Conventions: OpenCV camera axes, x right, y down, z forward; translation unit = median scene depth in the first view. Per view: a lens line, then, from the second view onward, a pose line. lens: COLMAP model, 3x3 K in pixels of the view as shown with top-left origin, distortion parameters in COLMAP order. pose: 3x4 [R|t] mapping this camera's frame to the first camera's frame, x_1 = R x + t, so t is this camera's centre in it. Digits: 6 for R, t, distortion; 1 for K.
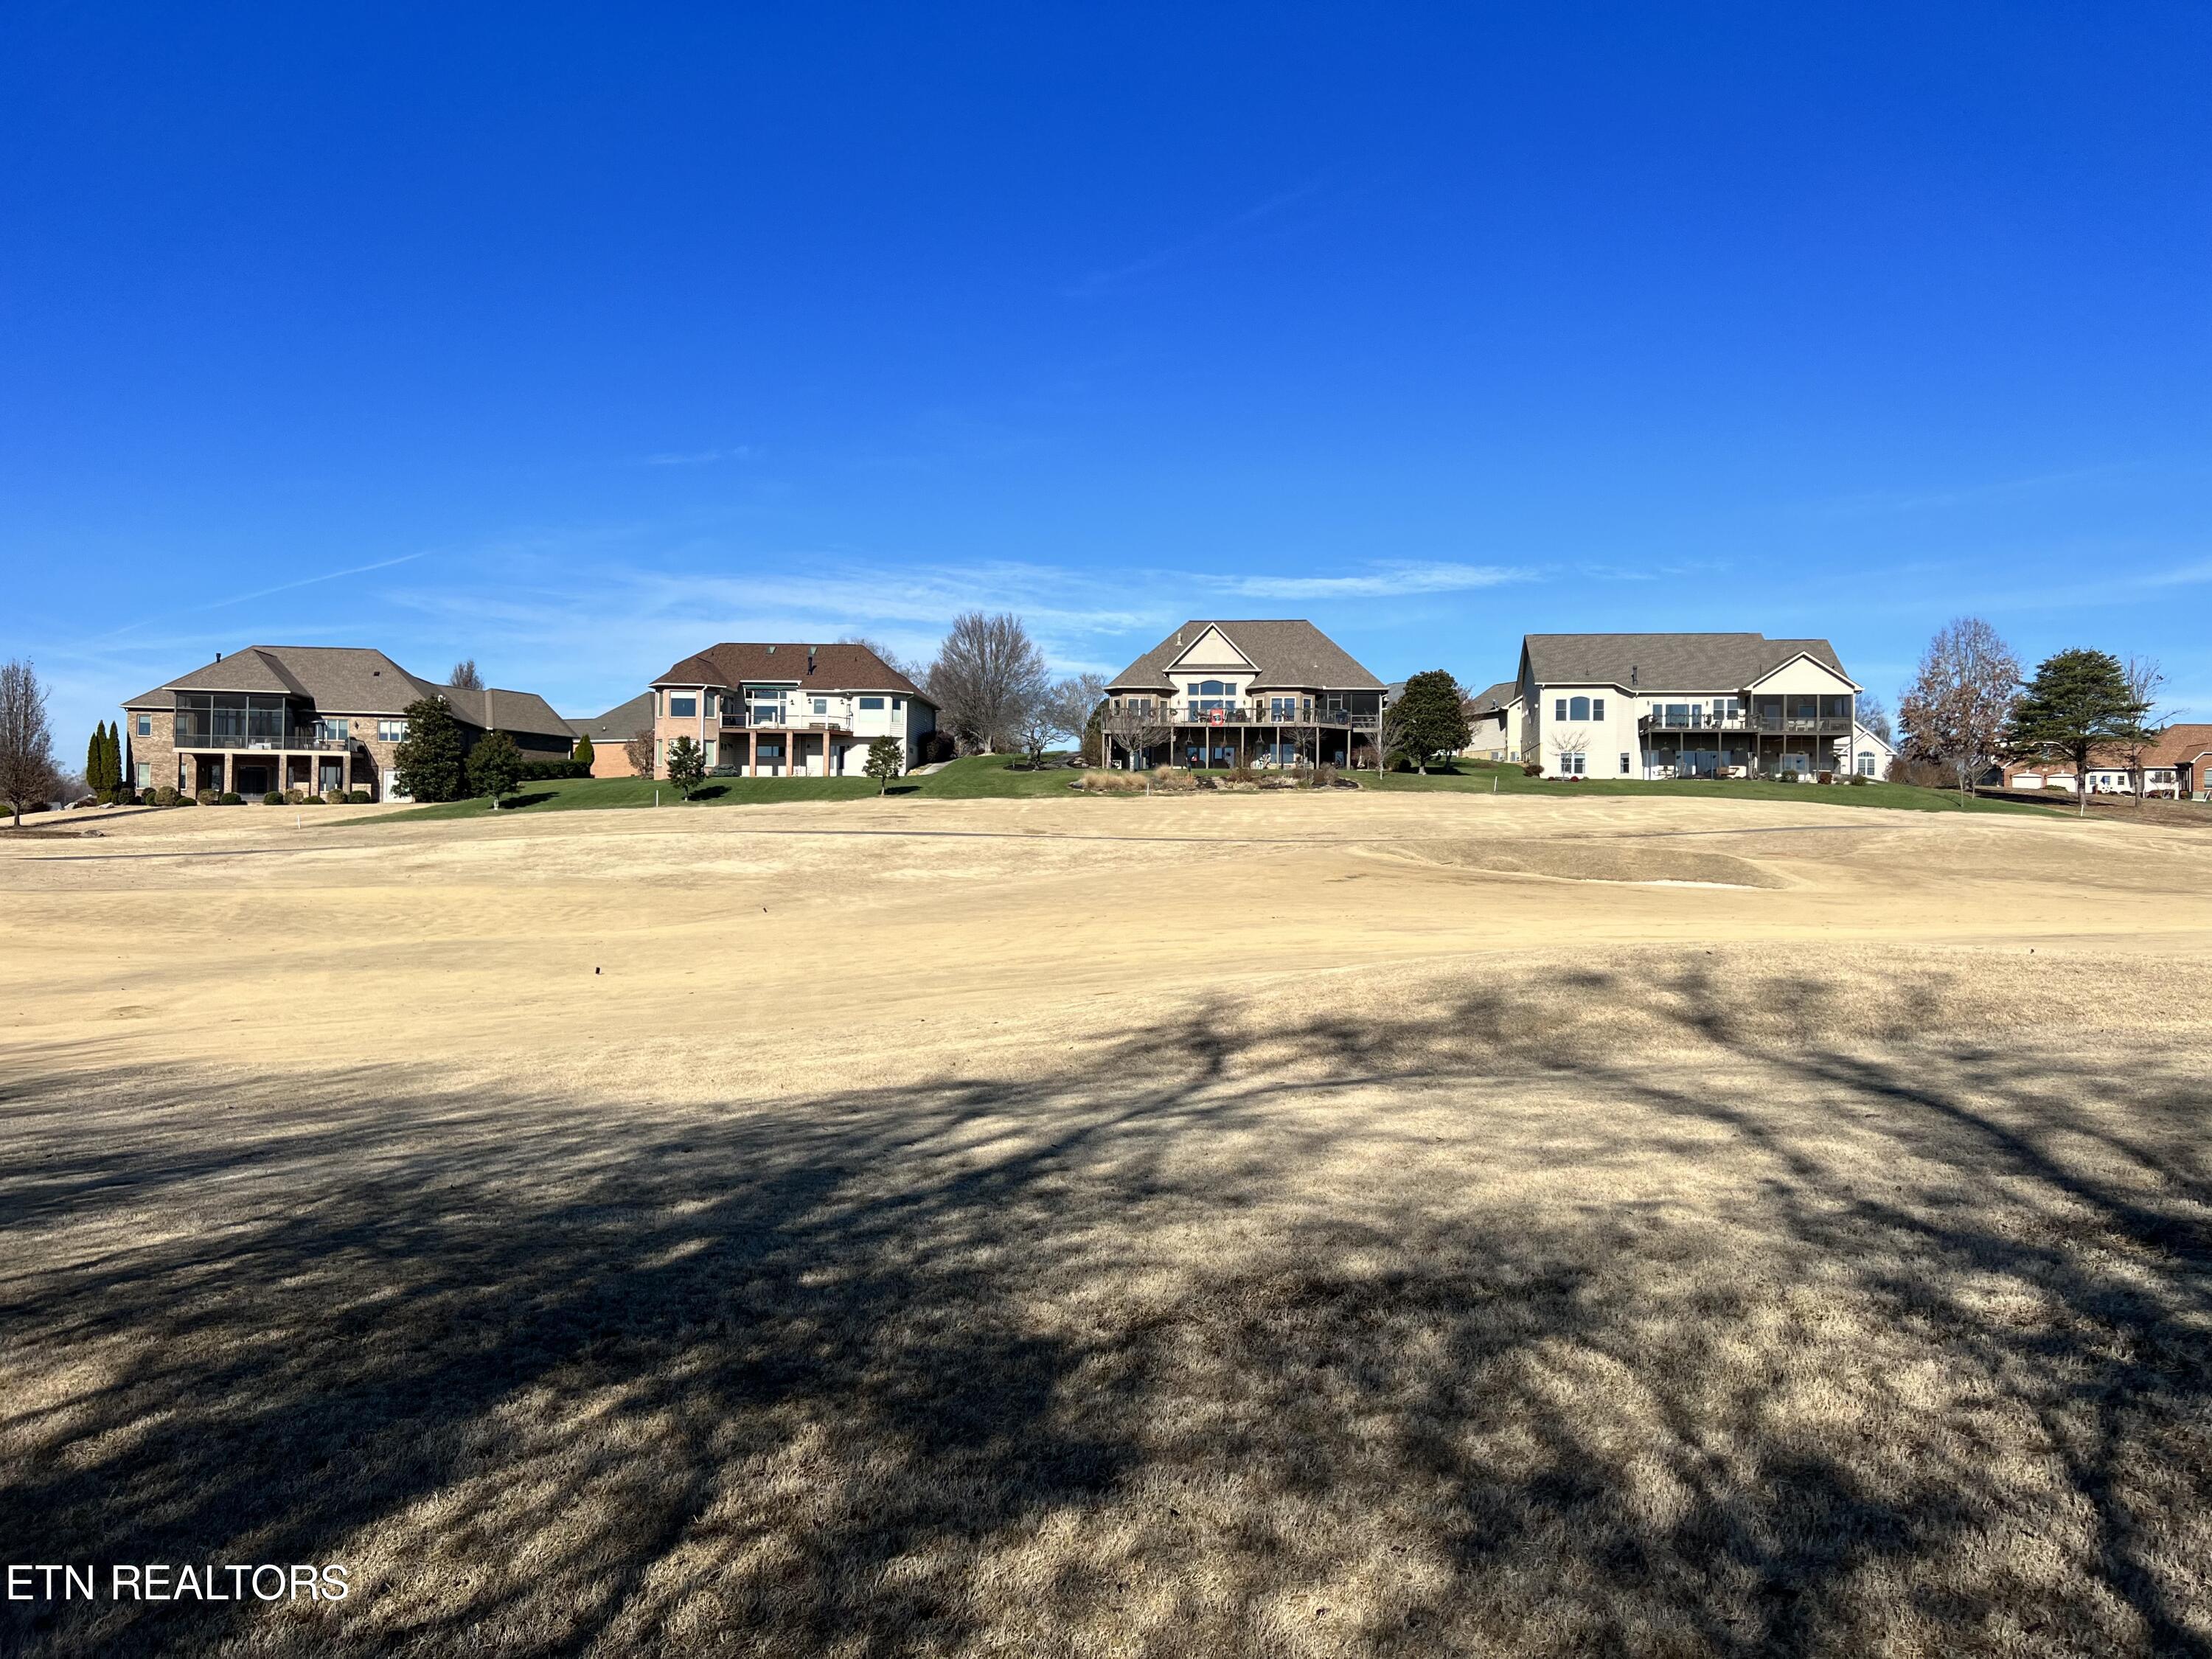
lens RADIAL K [[1820.6, 0, 1139.4], [0, 1820.6, 825.1], [0, 0, 1]] dist [0.073360, -0.093046]
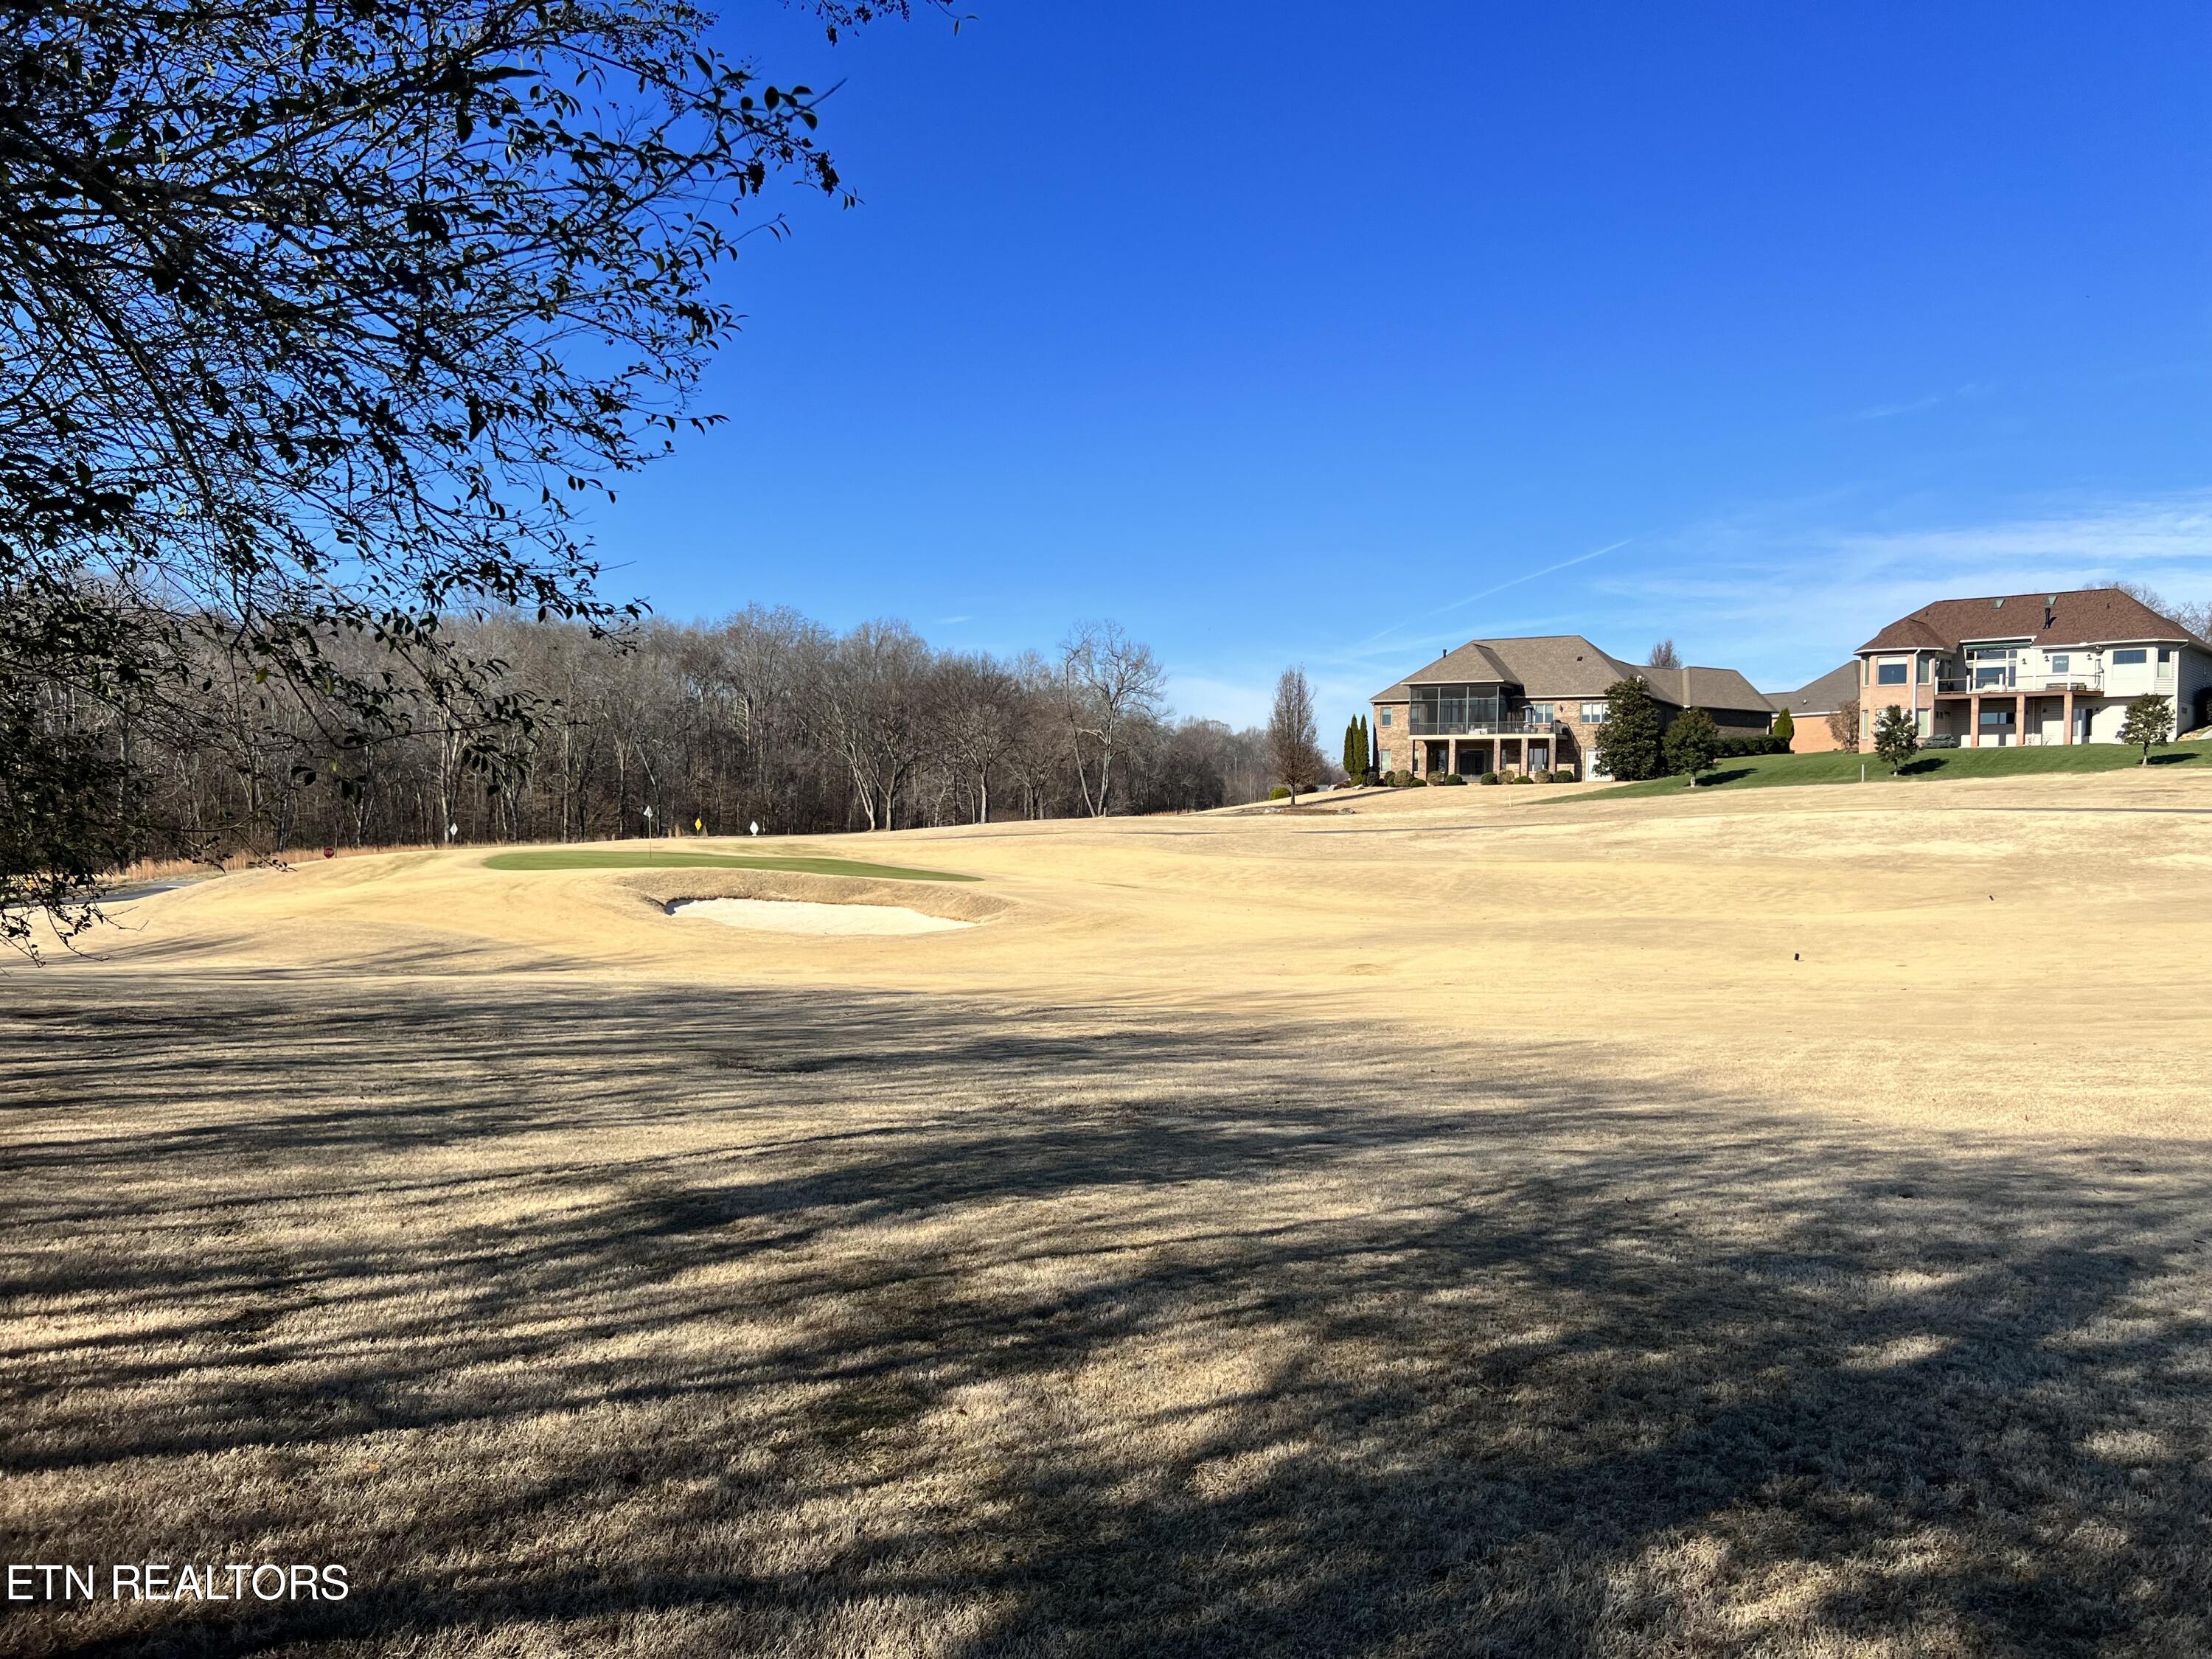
lens RADIAL K [[1635.0, 0, 1106.0], [0, 1635.0, 829.5], [0, 0, 1]] dist [0.042019, -0.059842]
pose [[0.773047, 0.005596, -0.634324, -0.046425], [0.004247, 0.999893, 0.013998, 0.001650], [0.634335, -0.013515, 0.772940, 0.166567]]
